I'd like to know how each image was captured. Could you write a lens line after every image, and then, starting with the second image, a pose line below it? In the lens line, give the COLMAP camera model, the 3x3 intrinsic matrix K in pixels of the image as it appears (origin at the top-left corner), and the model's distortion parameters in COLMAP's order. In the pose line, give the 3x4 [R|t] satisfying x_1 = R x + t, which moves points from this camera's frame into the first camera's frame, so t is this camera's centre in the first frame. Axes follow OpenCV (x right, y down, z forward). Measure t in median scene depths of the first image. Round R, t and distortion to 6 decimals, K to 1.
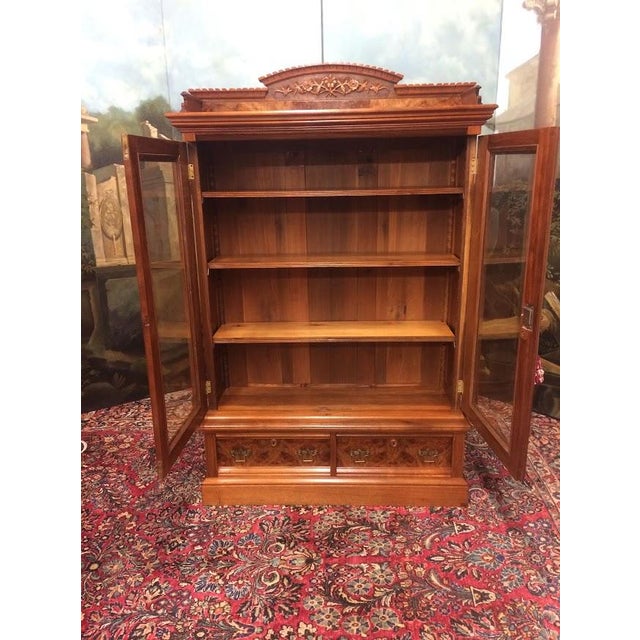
lens RADIAL K [[539.6, 0, 318.7], [0, 539.6, 320.9], [0, 0, 1]] dist [0.128727, -0.186101]
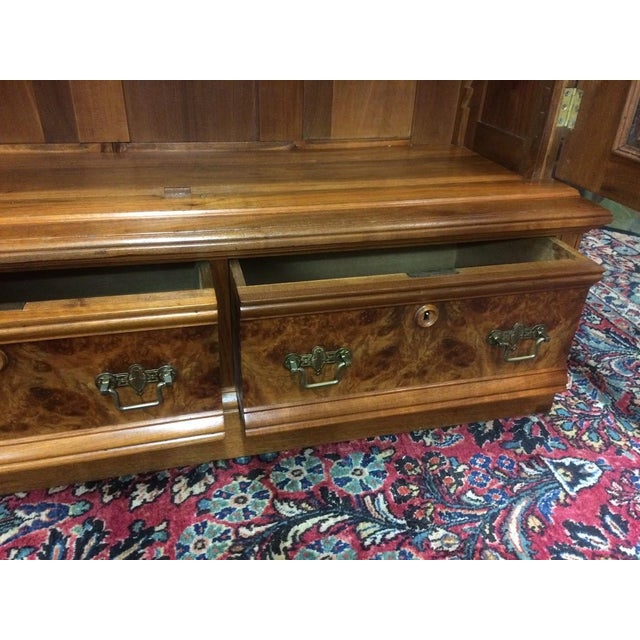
lens RADIAL K [[542.9, 0, 320.0], [0, 542.9, 320.0], [0, 0, 1]] dist [0.129952, -0.196527]
pose [[0.958527, -0.094676, 0.268817, -0.004935], [0.023502, 0.966256, 0.256508, 0.158847], [-0.284031, -0.239552, 0.928408, 0.679134]]
